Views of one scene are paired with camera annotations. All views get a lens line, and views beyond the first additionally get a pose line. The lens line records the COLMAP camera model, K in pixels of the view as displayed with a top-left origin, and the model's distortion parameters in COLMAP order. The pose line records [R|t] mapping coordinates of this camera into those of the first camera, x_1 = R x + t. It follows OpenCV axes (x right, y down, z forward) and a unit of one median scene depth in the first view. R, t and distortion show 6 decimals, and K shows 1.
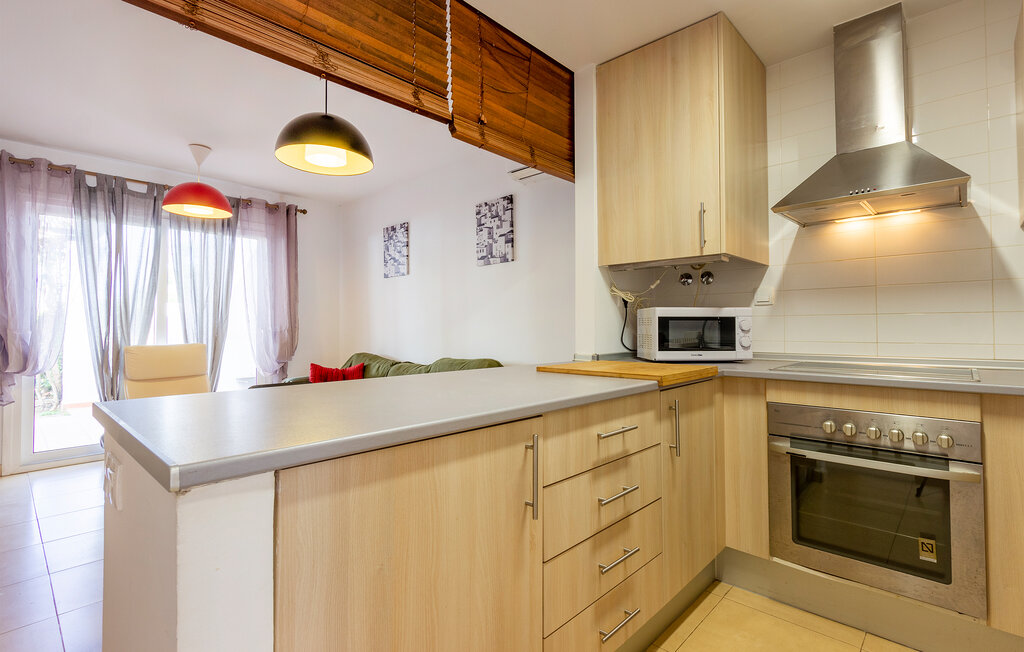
lens RADIAL K [[472.8, 0, 515.4], [0, 472.8, 318.0], [0, 0, 1]] dist [-0.012997, -0.002698]
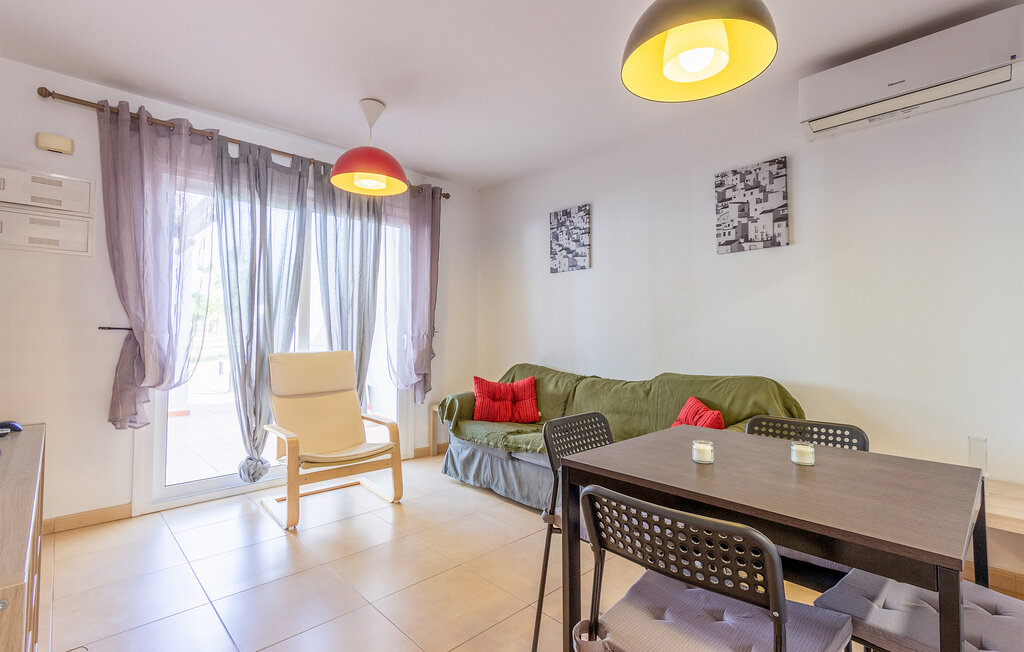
lens RADIAL K [[472.8, 0, 510.4], [0, 472.8, 319.6], [0, 0, 1]] dist [-0.012997, -0.002698]
pose [[0.997246, 0.005605, -0.073946, -0.361258], [-0.006352, 0.999931, -0.009862, 0.006199], [0.073886, 0.010305, 0.997213, 0.217473]]
